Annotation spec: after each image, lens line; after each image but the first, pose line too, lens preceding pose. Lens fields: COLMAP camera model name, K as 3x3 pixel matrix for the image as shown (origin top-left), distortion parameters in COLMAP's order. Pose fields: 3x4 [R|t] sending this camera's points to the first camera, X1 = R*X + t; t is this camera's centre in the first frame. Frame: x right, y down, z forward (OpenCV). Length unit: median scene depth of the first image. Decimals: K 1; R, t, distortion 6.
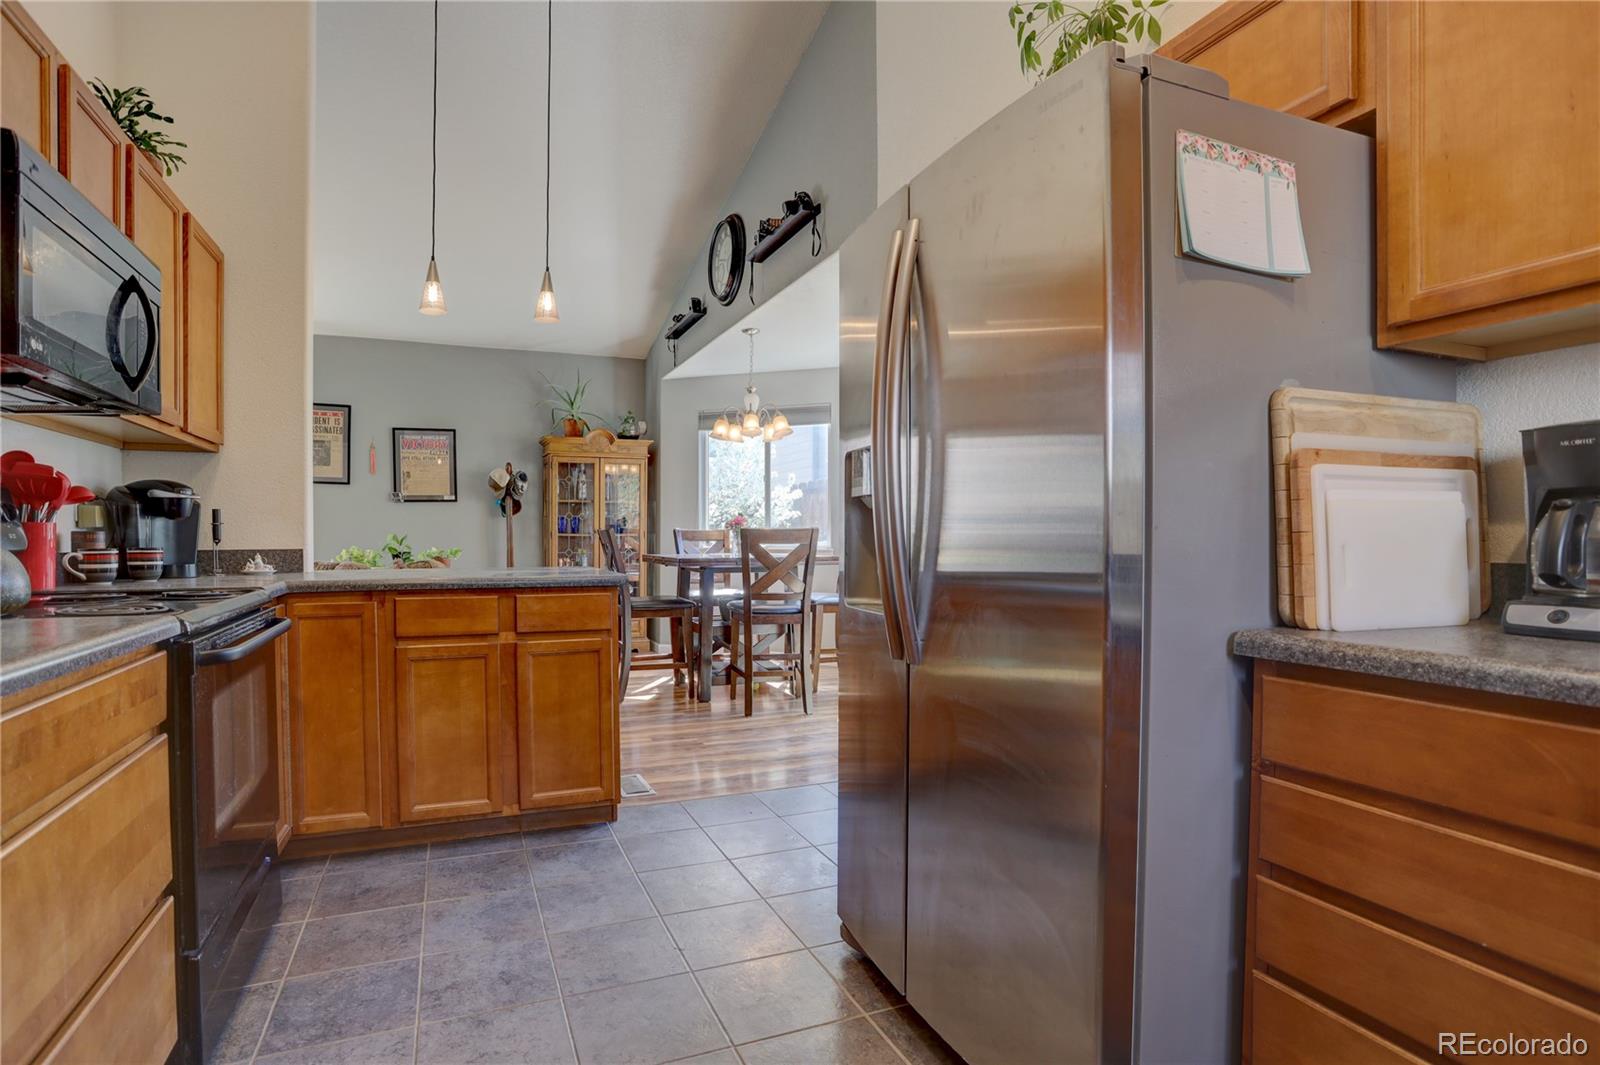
lens RADIAL K [[798.0, 0, 748.4], [0, 798.0, 545.3], [0, 0, 1]] dist [-0.056829, 0.029868]
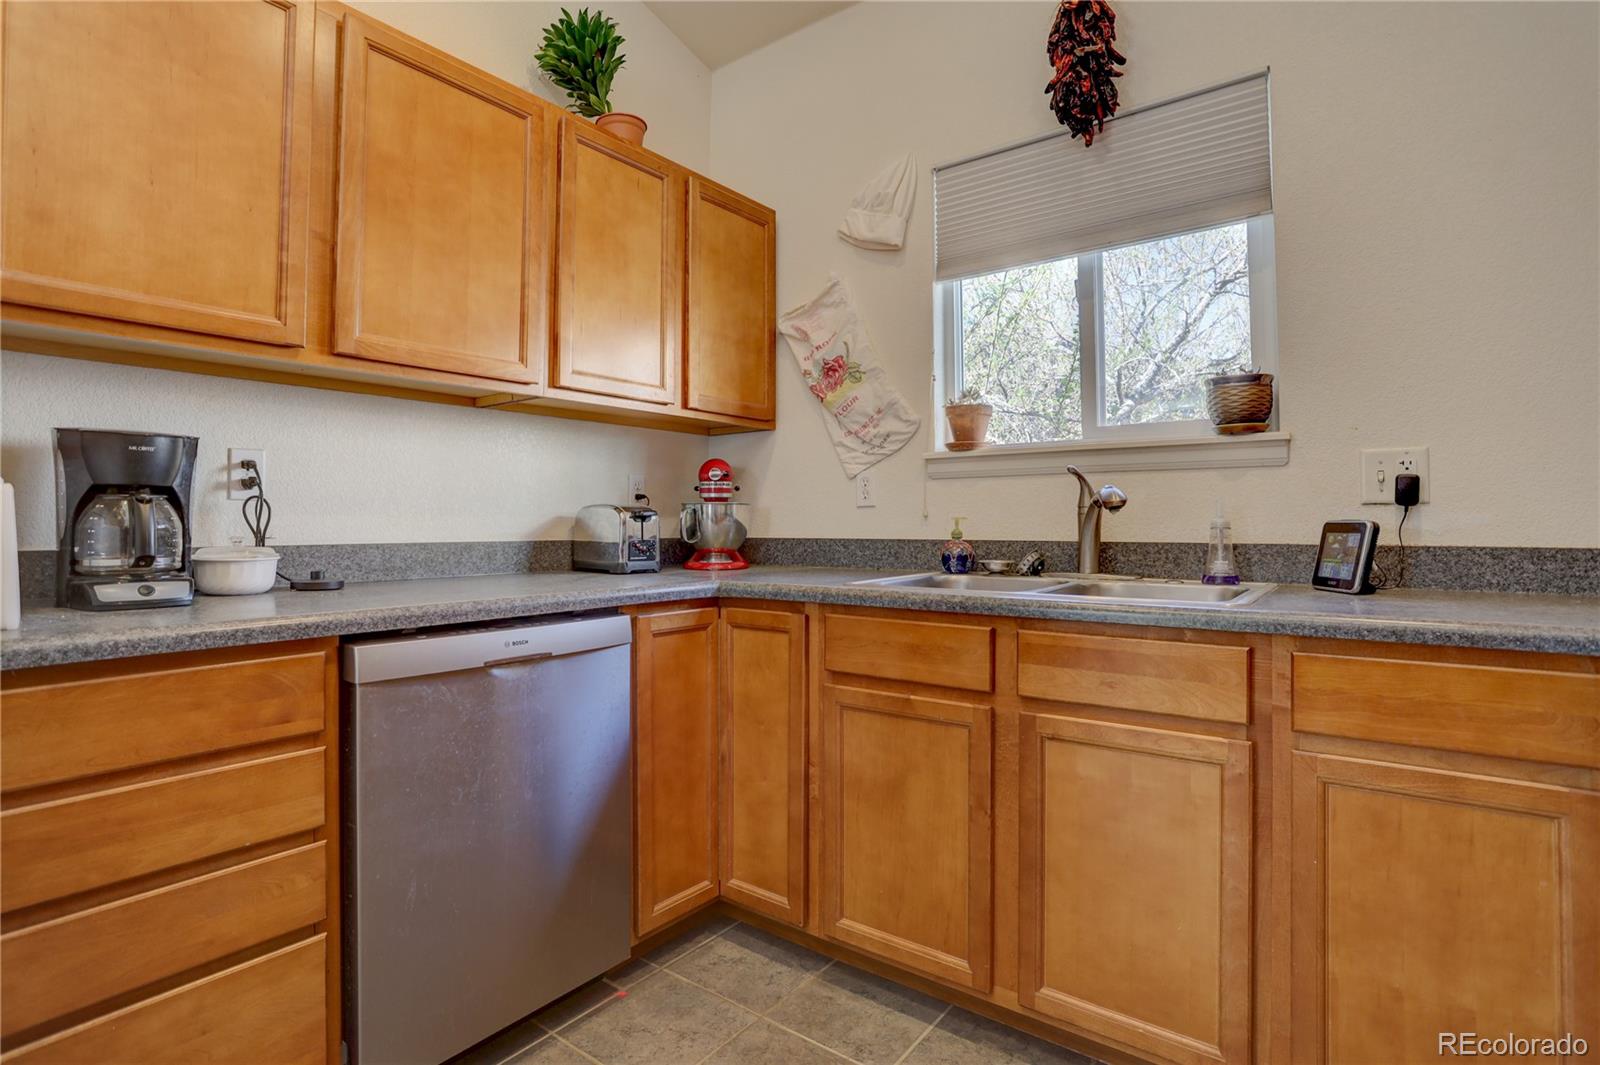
lens RADIAL K [[781.8, 0, 803.7], [0, 781.8, 524.8], [0, 0, 1]] dist [-0.059774, 0.025389]
pose [[-0.538219, 0.003025, 0.842799, -0.169389], [0.011552, 0.999926, 0.003788, -0.001224], [-0.842726, 0.011775, -0.538215, 0.252022]]
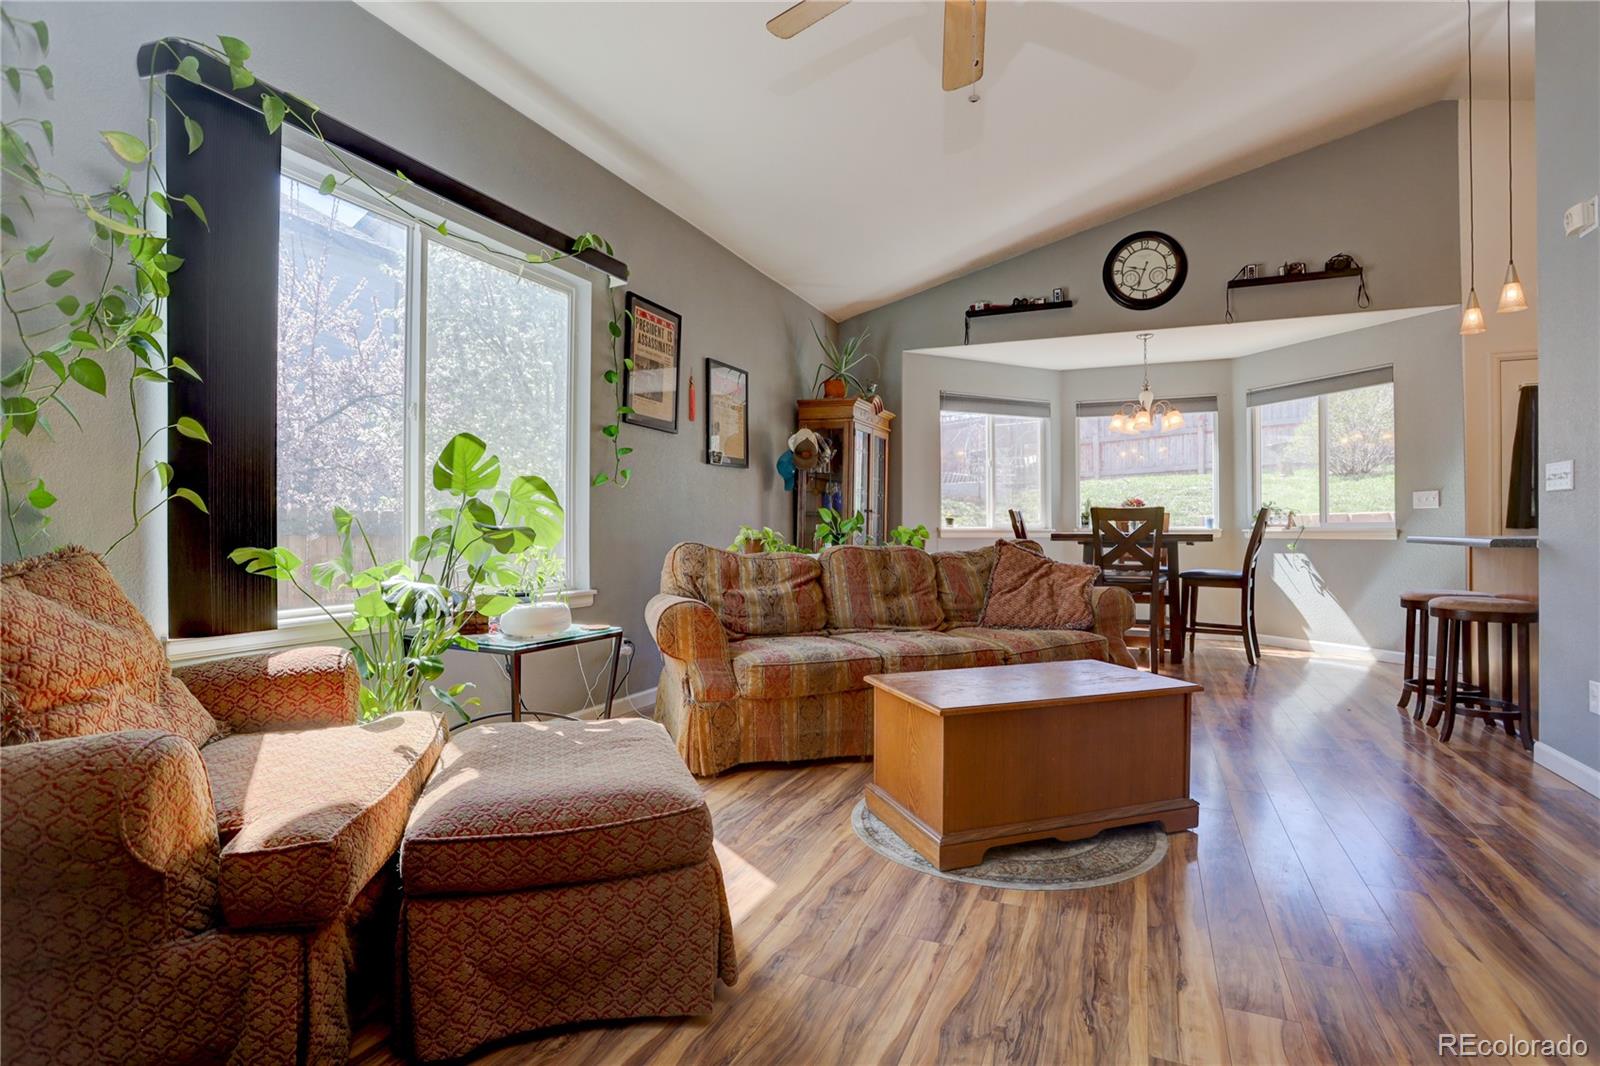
lens RADIAL K [[781.8, 0, 803.7], [0, 781.8, 525.3], [0, 0, 1]] dist [-0.059774, 0.025389]
pose [[0.697466, 0.002342, 0.716614, -2.275221], [0.009421, 0.999878, -0.012437, 0.026209], [-0.716556, 0.015425, 0.697359, 1.165581]]
